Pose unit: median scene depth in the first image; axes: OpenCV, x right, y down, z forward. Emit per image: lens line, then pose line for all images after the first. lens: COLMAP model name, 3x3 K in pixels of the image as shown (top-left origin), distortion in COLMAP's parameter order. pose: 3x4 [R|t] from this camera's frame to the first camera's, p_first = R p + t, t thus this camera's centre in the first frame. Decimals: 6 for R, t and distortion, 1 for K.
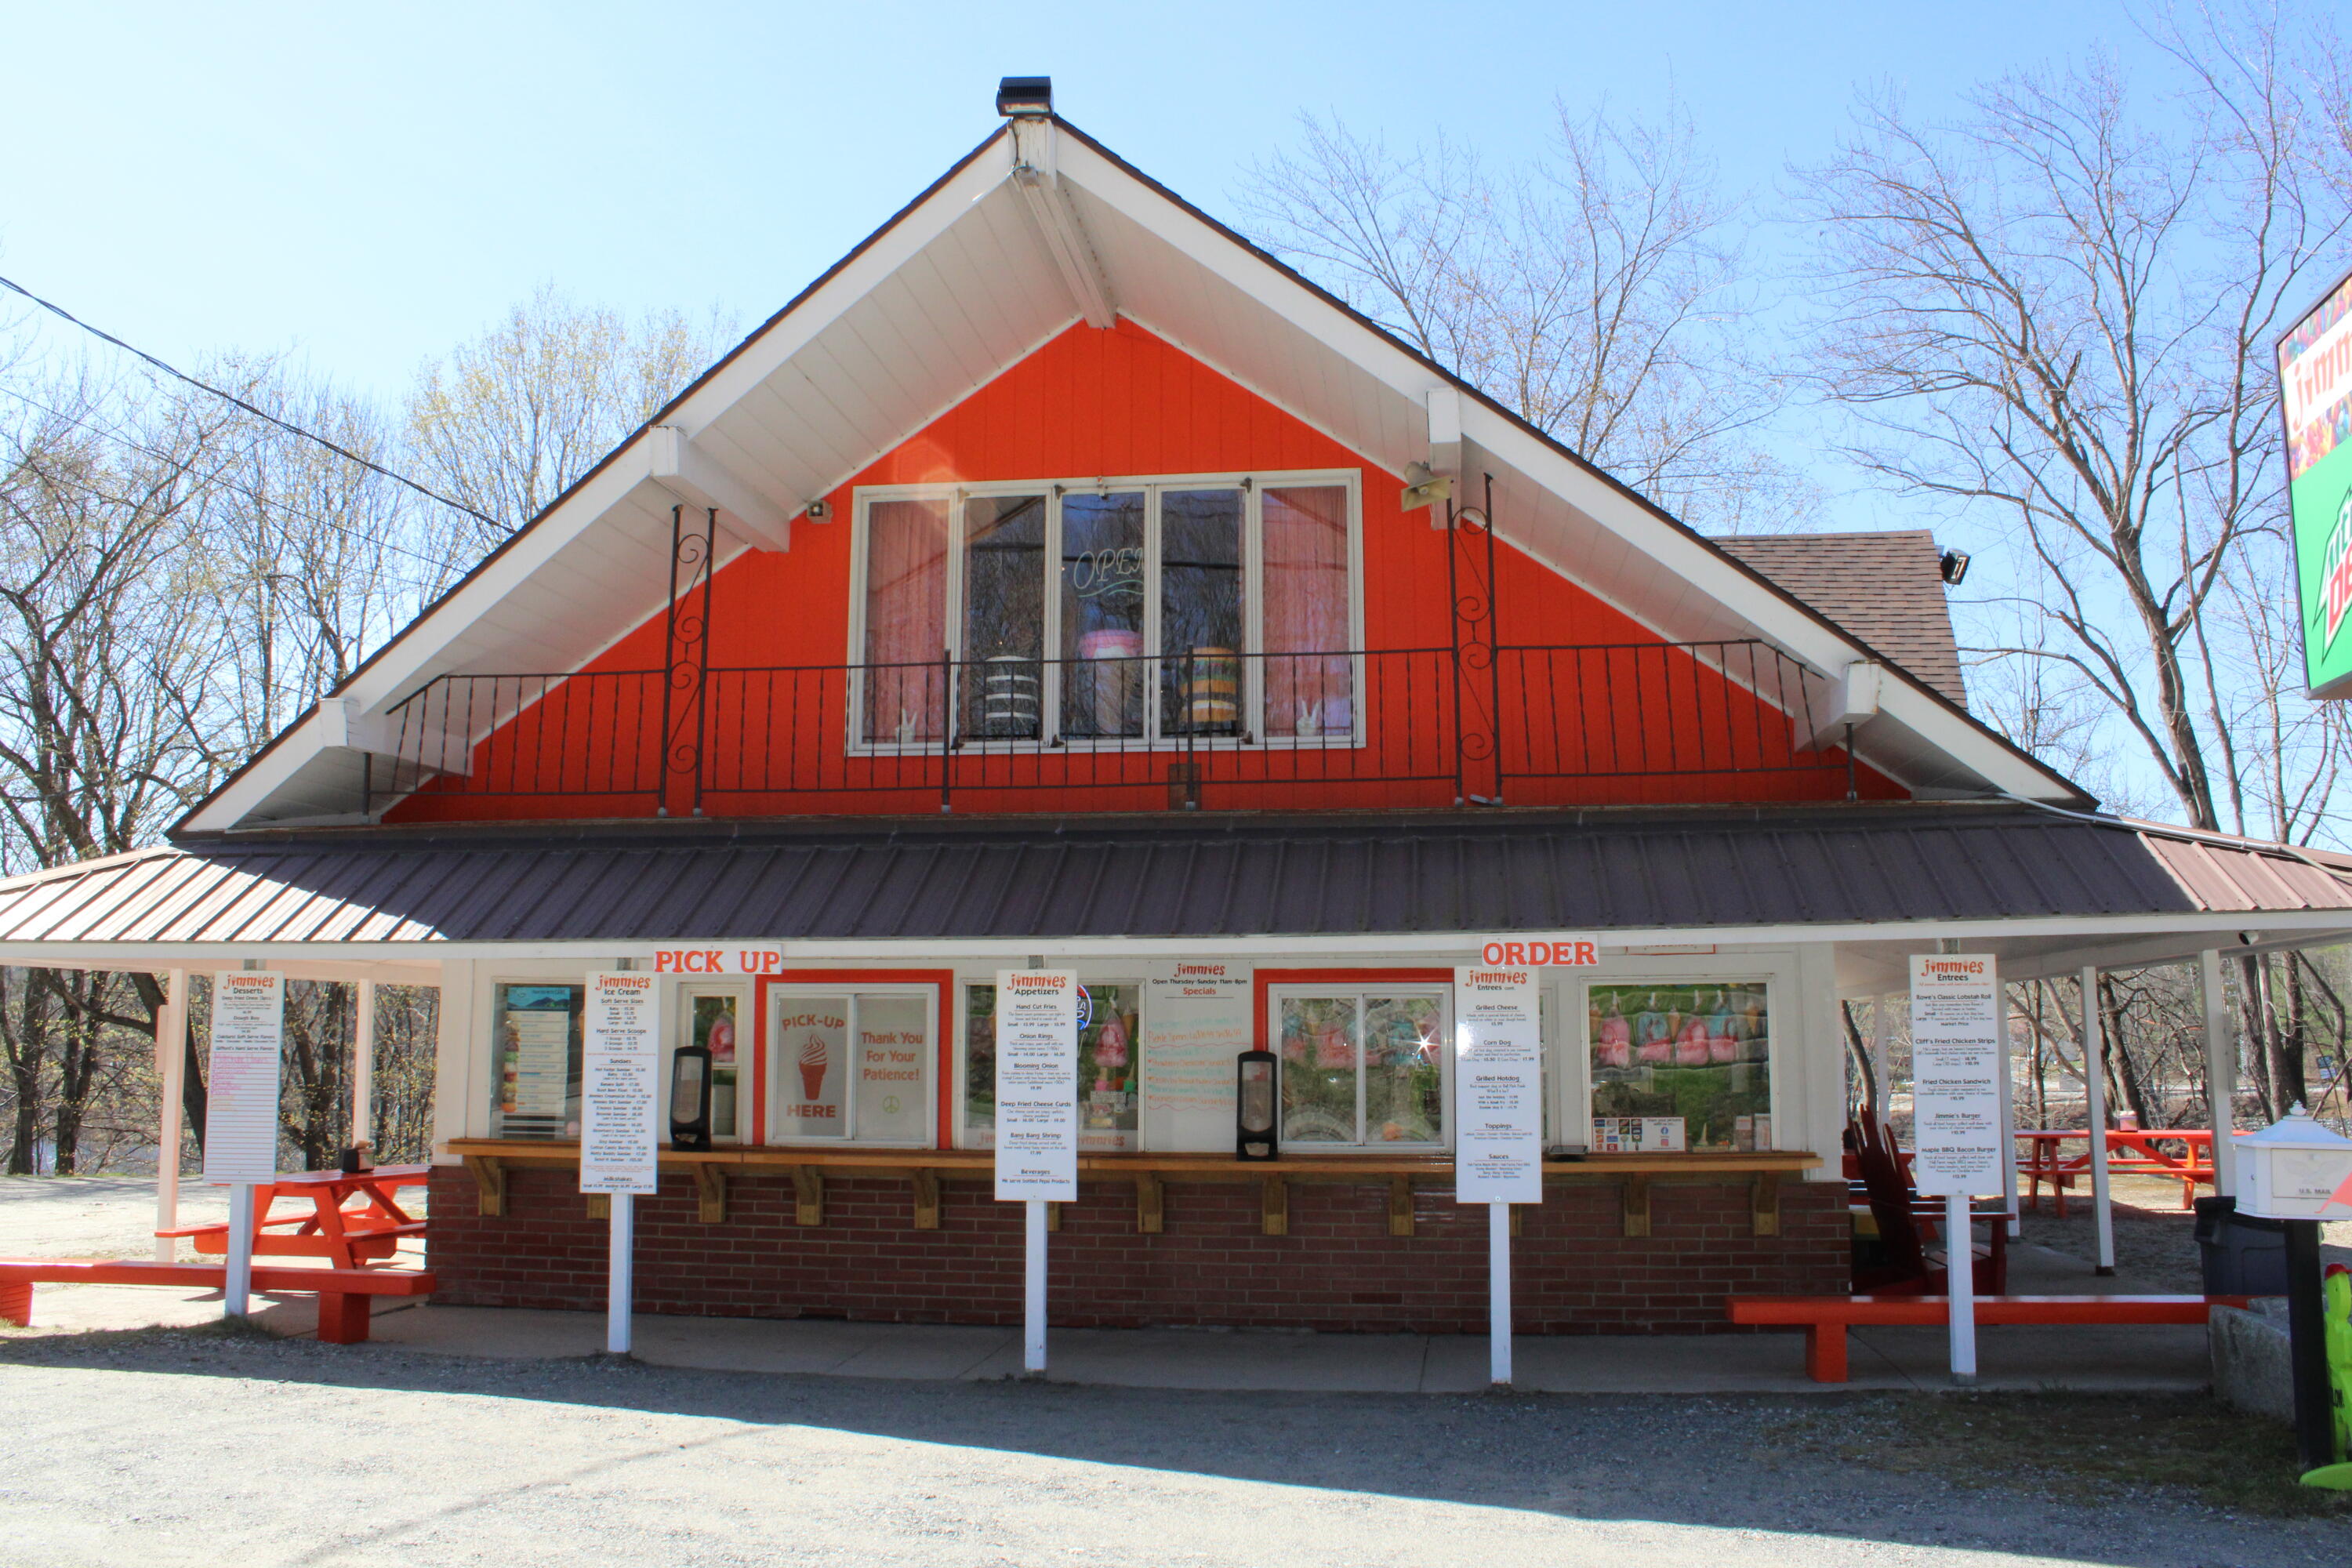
lens RADIAL K [[1969.9, 0, 1176.0], [0, 1969.9, 784.0], [0, 0, 1]] dist [-0.137881, 0.008315]
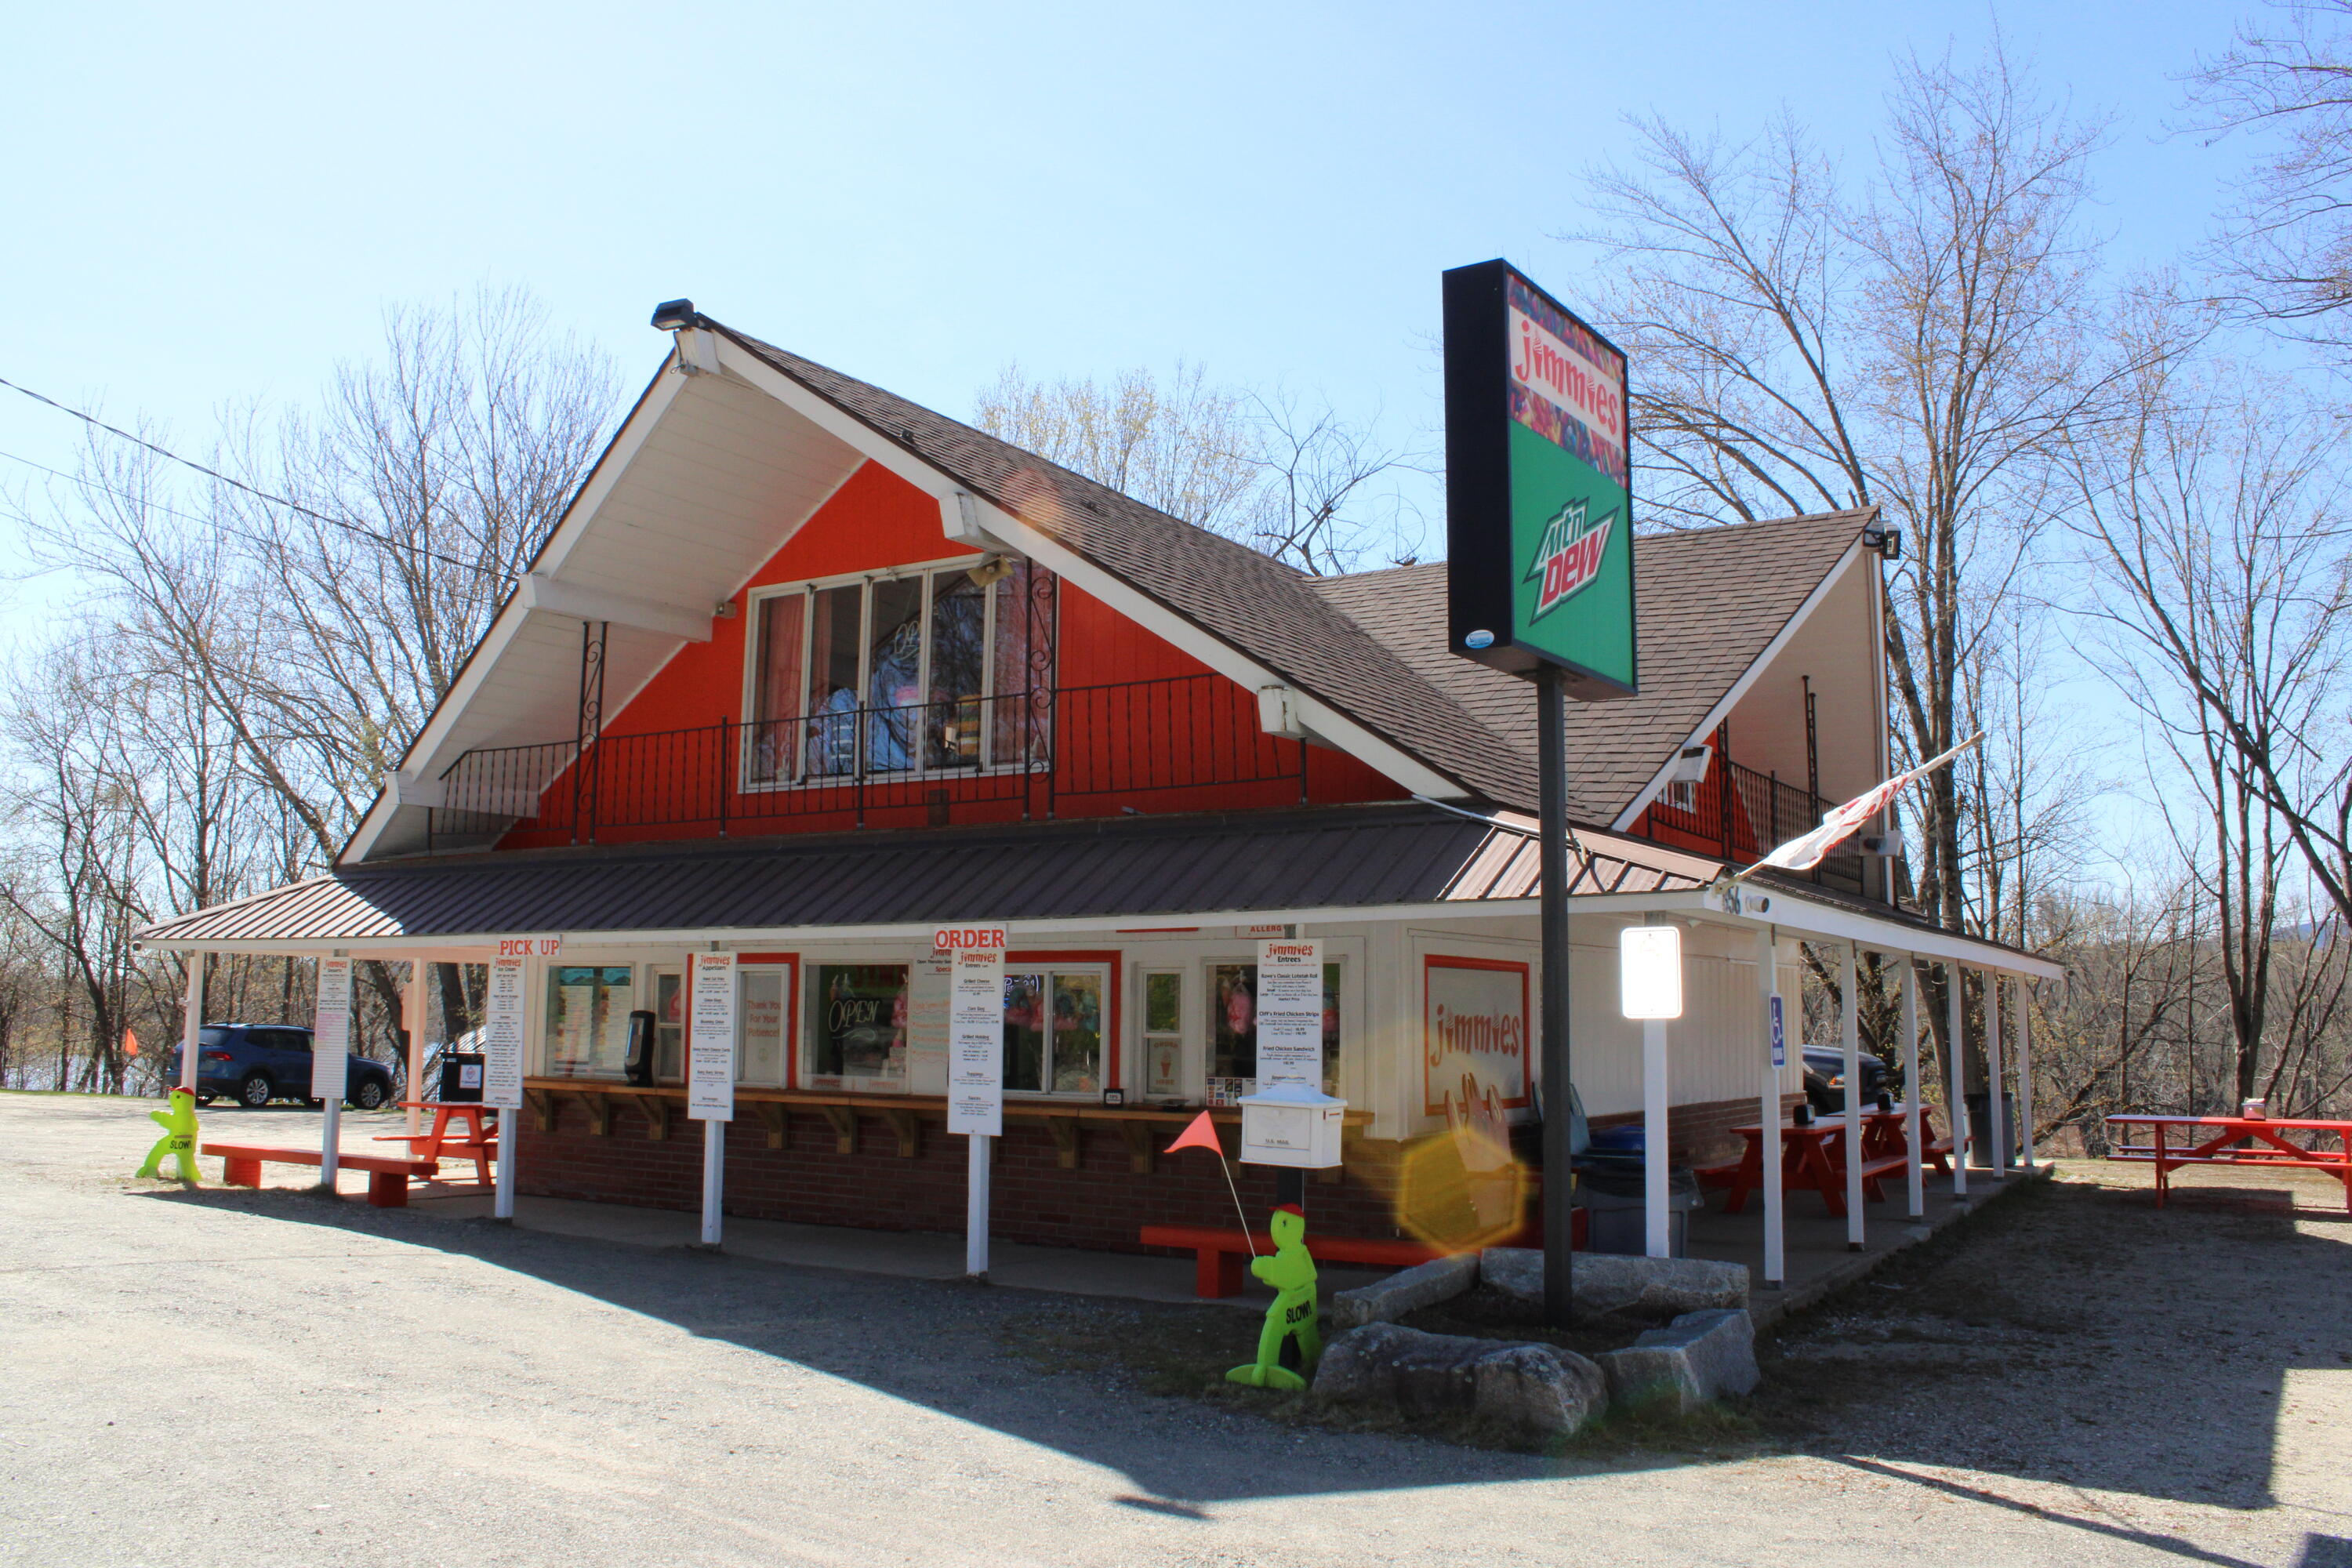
lens RADIAL K [[1969.9, 0, 1176.0], [0, 1969.9, 784.0], [0, 0, 1]] dist [-0.137881, 0.008315]
pose [[0.906320, -0.042866, -0.420413, 0.700491], [0.047386, 0.998877, 0.000306, -0.007349], [0.419927, -0.020198, 0.907333, -0.087643]]
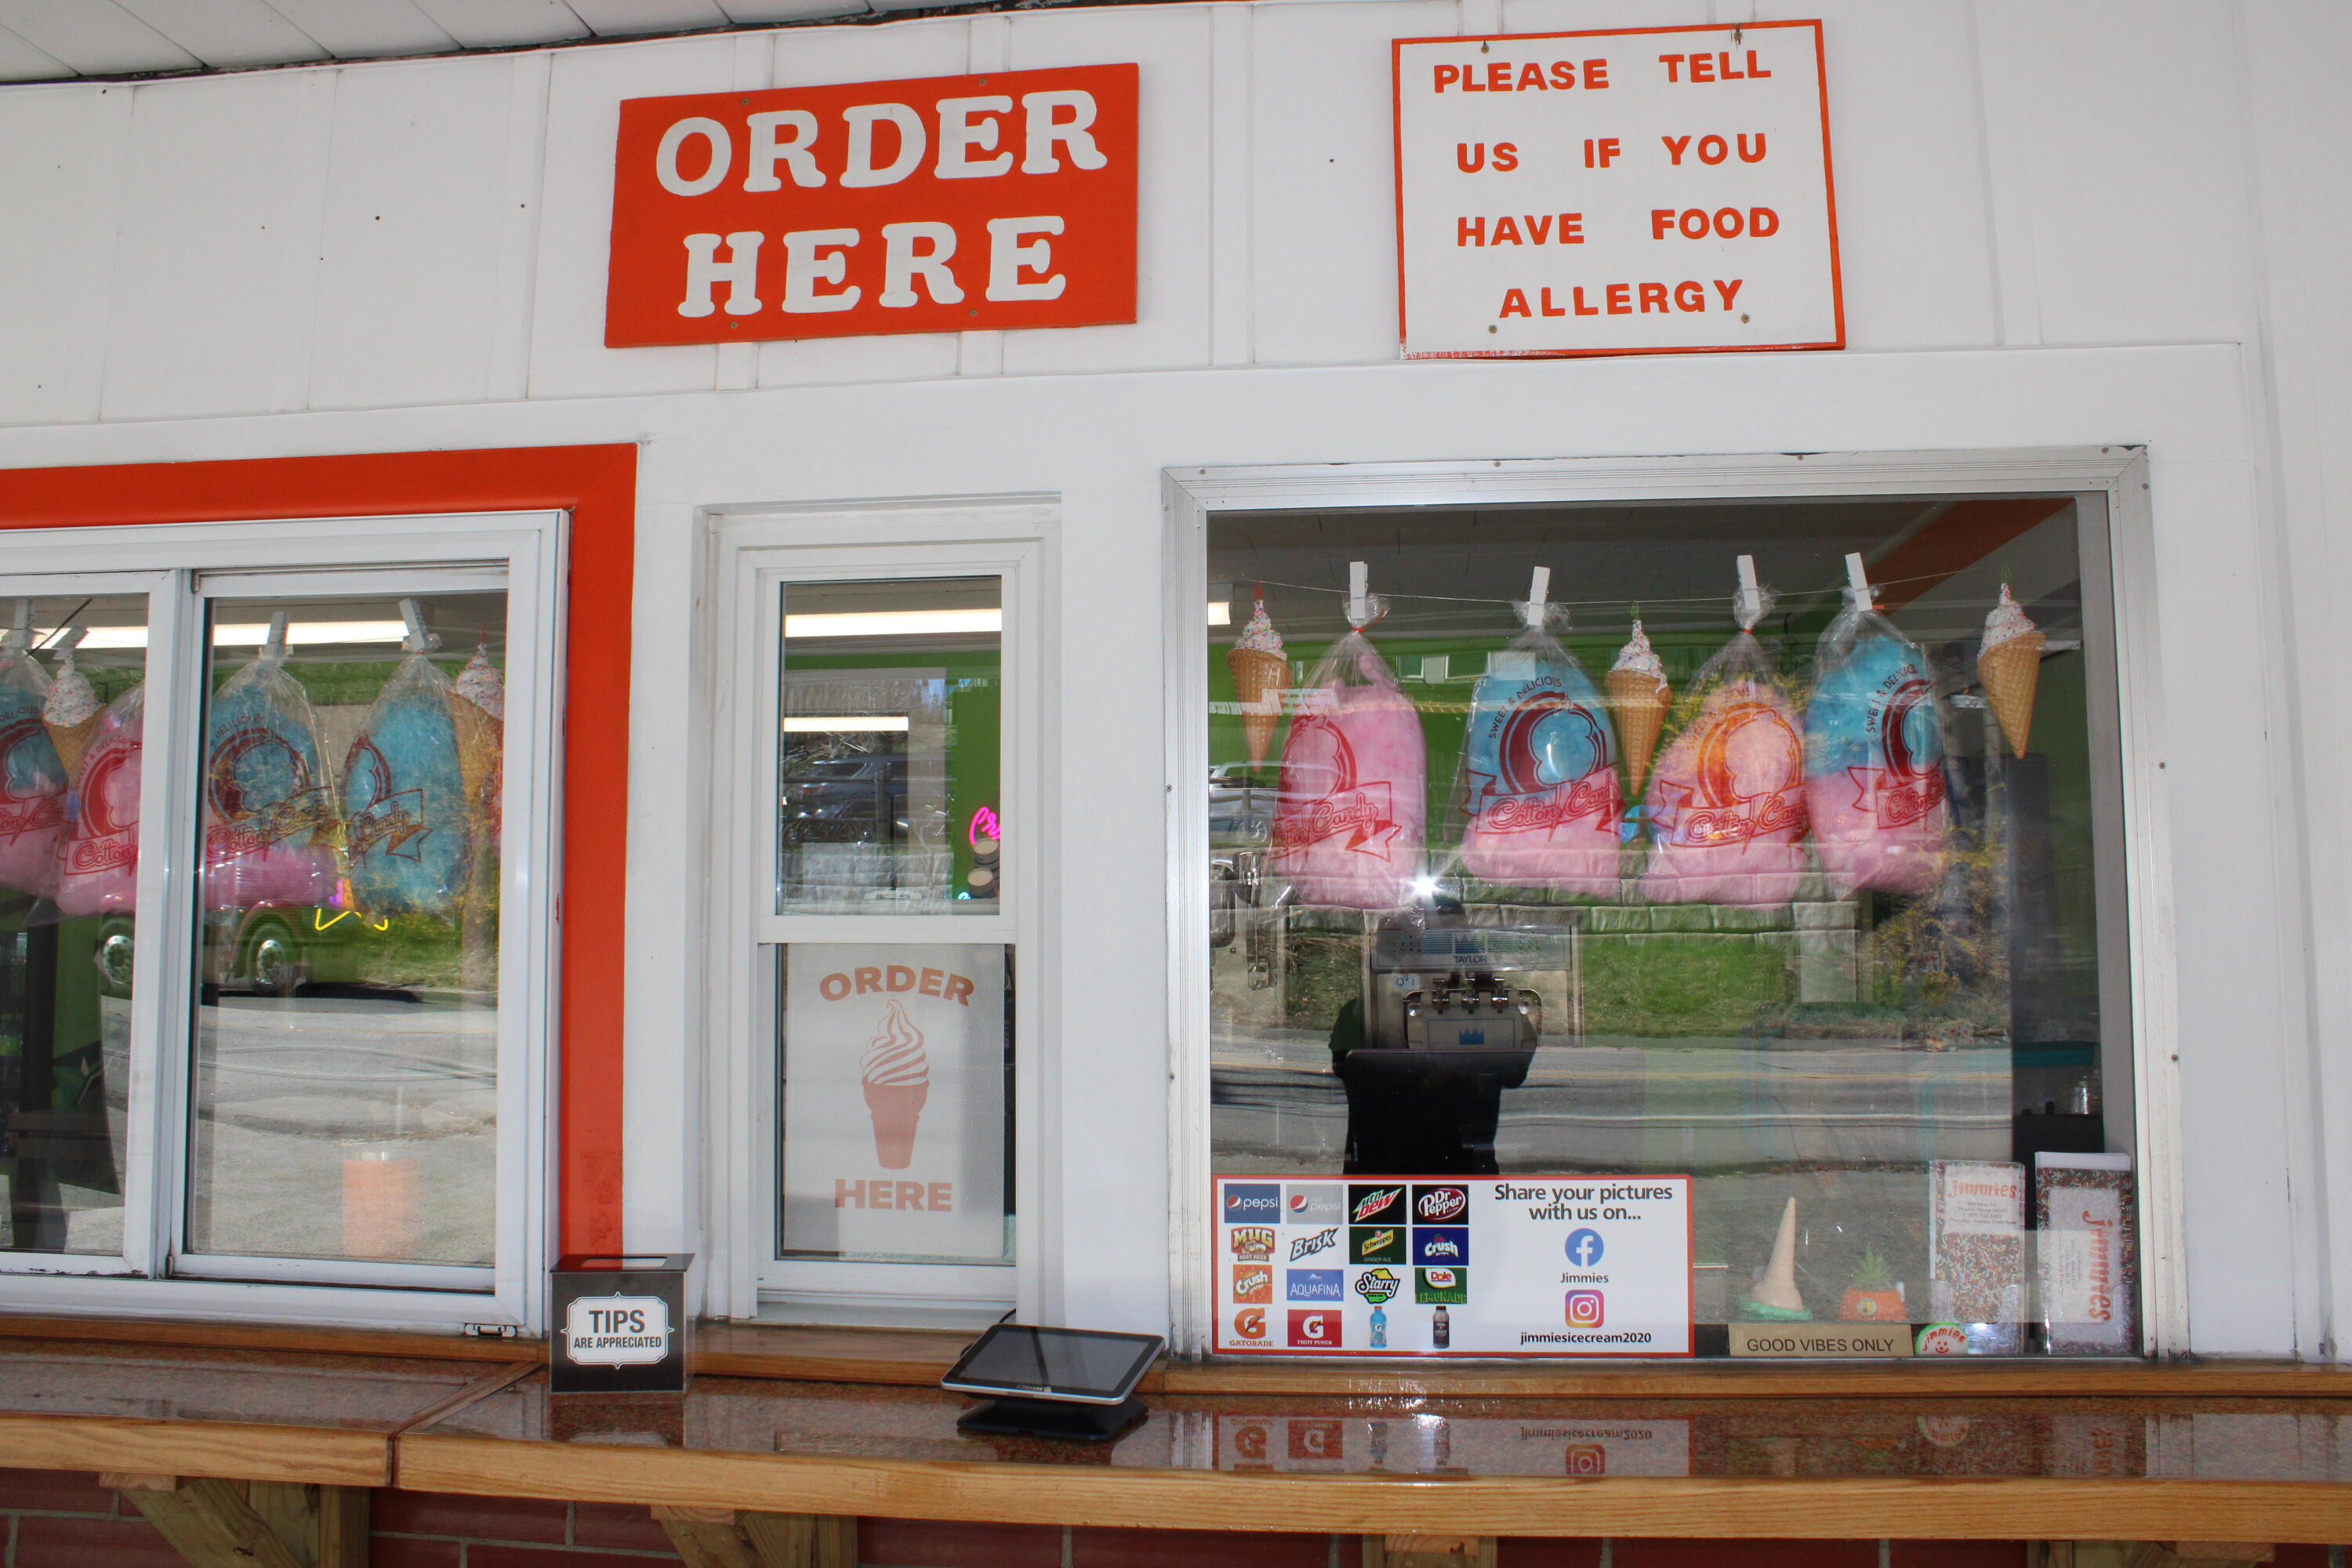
lens RADIAL K [[1969.9, 0, 1176.0], [0, 1969.9, 784.0], [0, 0, 1]] dist [-0.137881, 0.008315]
pose [[0.999823, 0.000717, 0.018786, 0.203172], [-0.002259, 0.996613, 0.082206, 0.114482], [-0.018664, -0.082234, 0.996438, 0.797302]]
